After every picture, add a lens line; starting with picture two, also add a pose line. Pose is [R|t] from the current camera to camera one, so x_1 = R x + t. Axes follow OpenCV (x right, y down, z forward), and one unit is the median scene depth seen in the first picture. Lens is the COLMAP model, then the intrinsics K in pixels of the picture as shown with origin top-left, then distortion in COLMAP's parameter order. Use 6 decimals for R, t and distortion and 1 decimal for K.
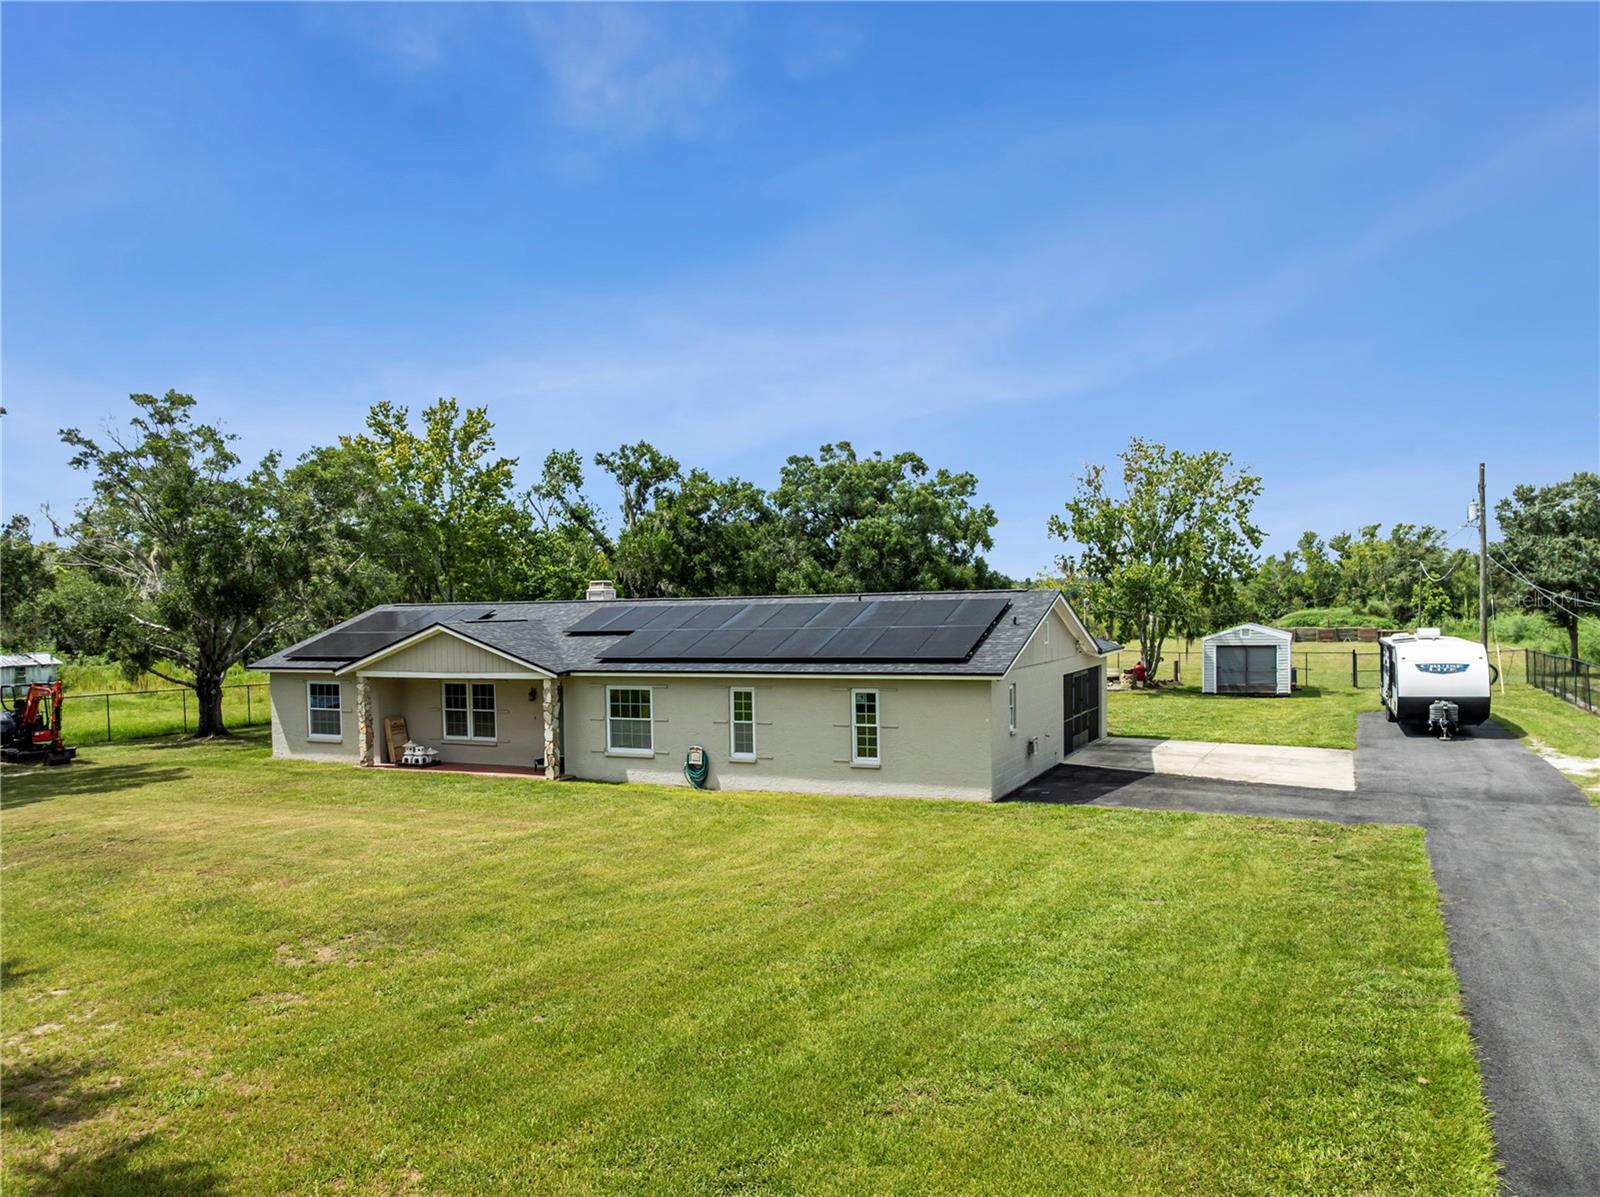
lens RADIAL K [[1159.4, 0, 803.9], [0, 1159.4, 601.0], [0, 0, 1]] dist [-0.005925, -0.000333]
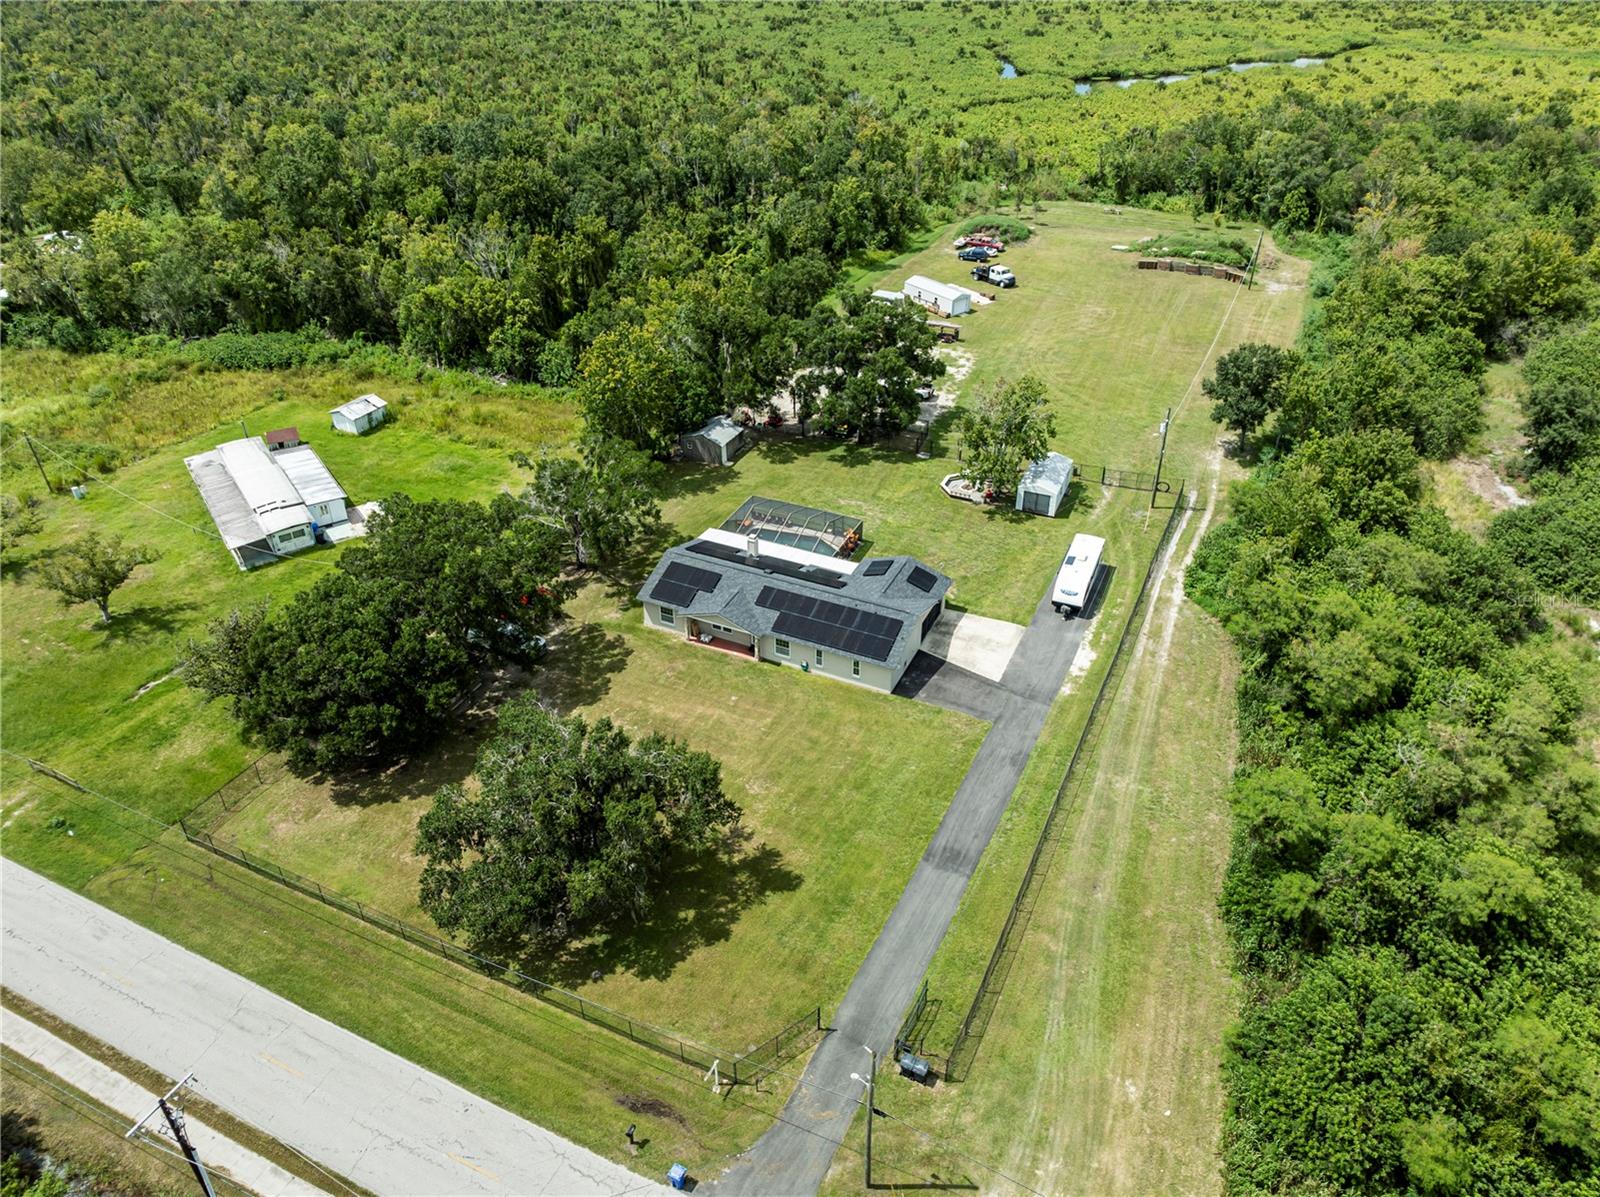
lens RADIAL K [[1122.2, 0, 787.5], [0, 1122.2, 593.9], [0, 0, 1]] dist [-0.045190, 0.012520]
pose [[0.999935, 0.011222, 0.001820, -0.147670], [-0.010358, 0.833380, 0.552603, -1.782022], [0.004684, -0.552586, 0.833443, -1.540844]]
